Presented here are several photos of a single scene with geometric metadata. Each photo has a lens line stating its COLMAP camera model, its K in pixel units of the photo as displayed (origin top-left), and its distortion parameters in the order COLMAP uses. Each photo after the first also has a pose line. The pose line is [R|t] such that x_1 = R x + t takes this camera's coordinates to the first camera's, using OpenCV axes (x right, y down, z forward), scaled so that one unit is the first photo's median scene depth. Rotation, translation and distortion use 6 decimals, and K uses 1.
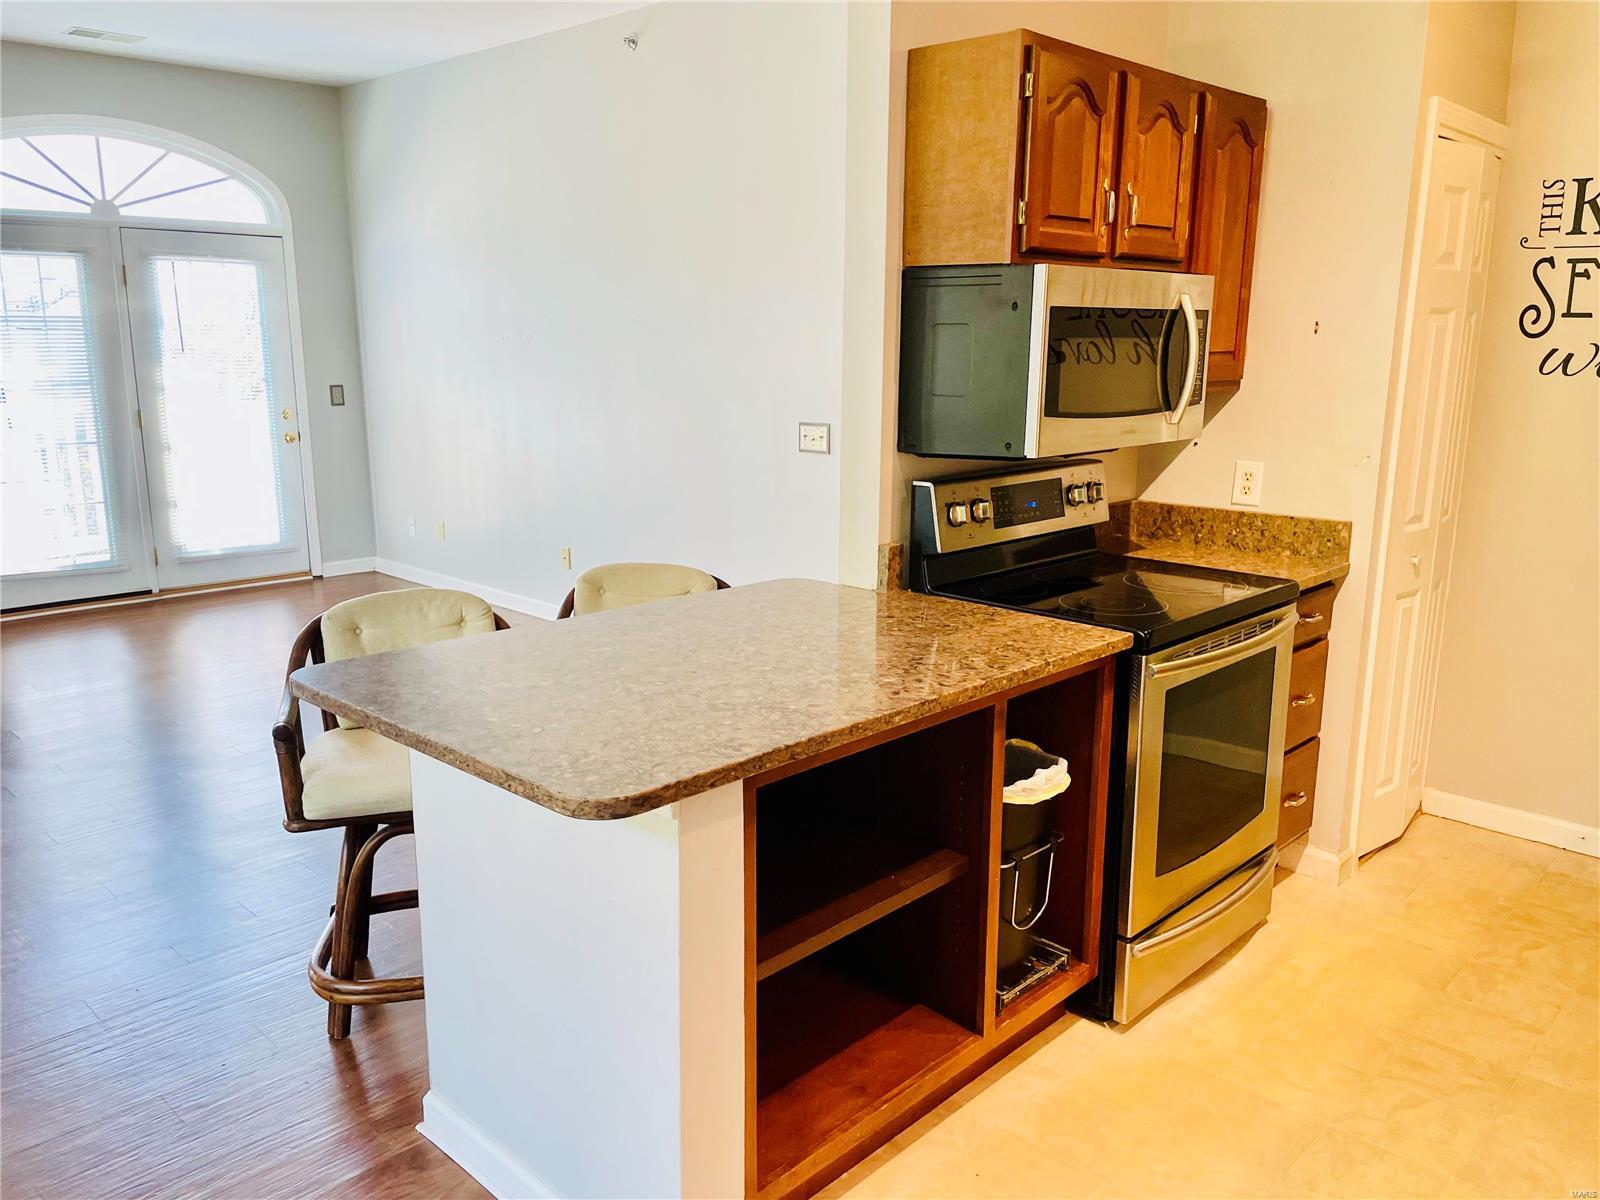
lens RADIAL K [[1213.9, 0, 809.3], [0, 1213.9, 598.6], [0, 0, 1]] dist [0.102242, -0.140631]
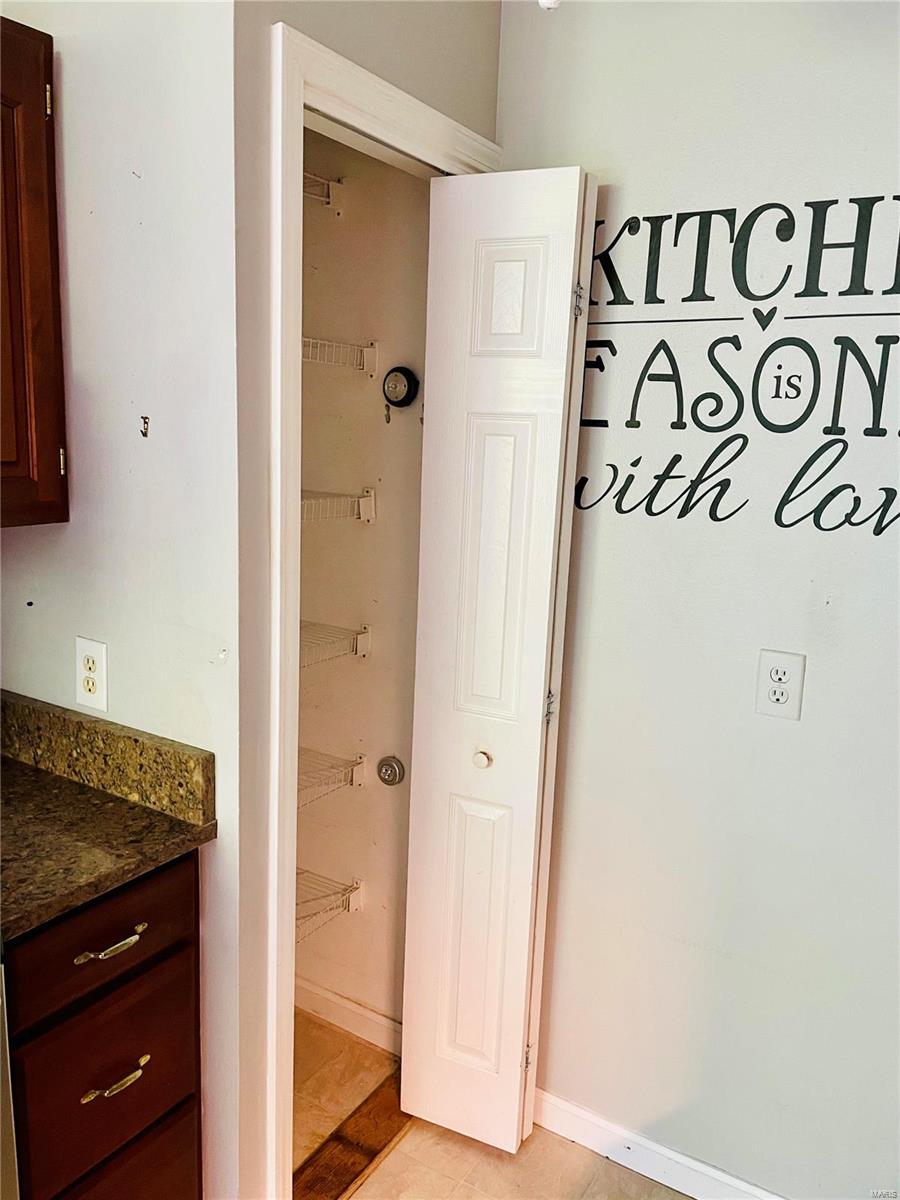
lens RADIAL K [[910.4, 0, 439.2], [0, 910.4, 595.2], [0, 0, 1]] dist [0.102242, -0.140631]
pose [[0.980335, -0.004701, 0.197286, 0.443123], [0.008492, 0.999795, -0.018376, -0.125553], [-0.197159, 0.019690, 0.980174, 0.520327]]
